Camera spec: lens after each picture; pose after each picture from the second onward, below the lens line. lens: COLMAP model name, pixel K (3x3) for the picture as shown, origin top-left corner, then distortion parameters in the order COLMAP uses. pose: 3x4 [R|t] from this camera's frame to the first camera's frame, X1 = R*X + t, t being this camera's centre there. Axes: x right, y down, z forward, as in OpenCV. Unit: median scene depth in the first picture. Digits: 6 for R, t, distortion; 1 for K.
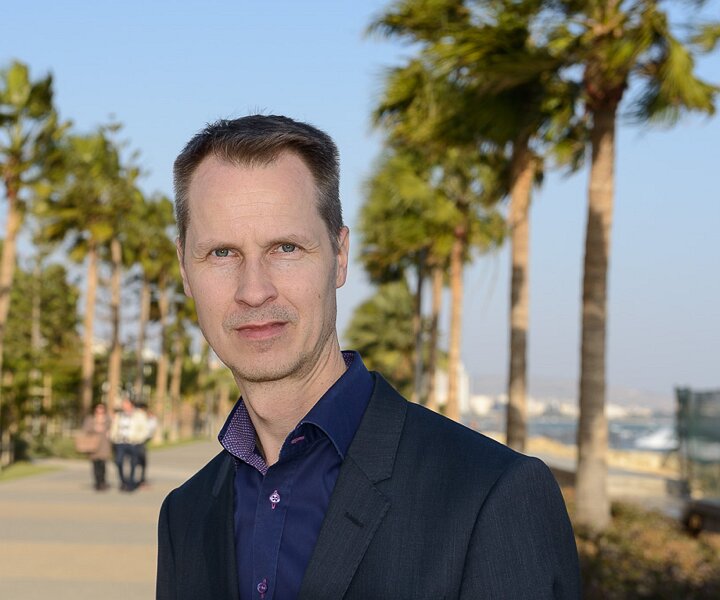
lens RADIAL K [[1091.7, 0, 360.0], [0, 1091.7, 300.0], [0, 0, 1]] dist [0.121218, -0.215814]
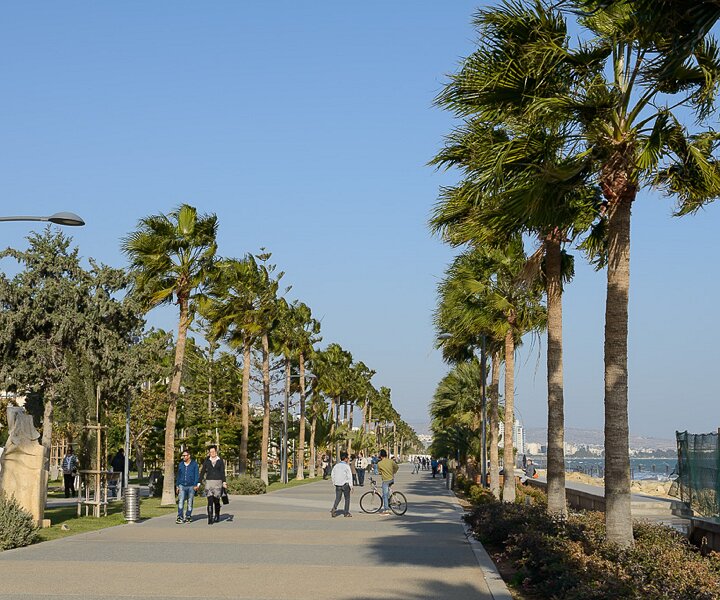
lens RADIAL K [[1091.7, 0, 360.0], [0, 1091.7, 300.0], [0, 0, 1]] dist [0.121218, -0.215814]
pose [[0.999448, -0.022958, -0.024033, -0.064535], [0.021983, 0.998954, -0.040086, -0.037858], [0.024928, 0.039535, 0.998907, -0.373004]]
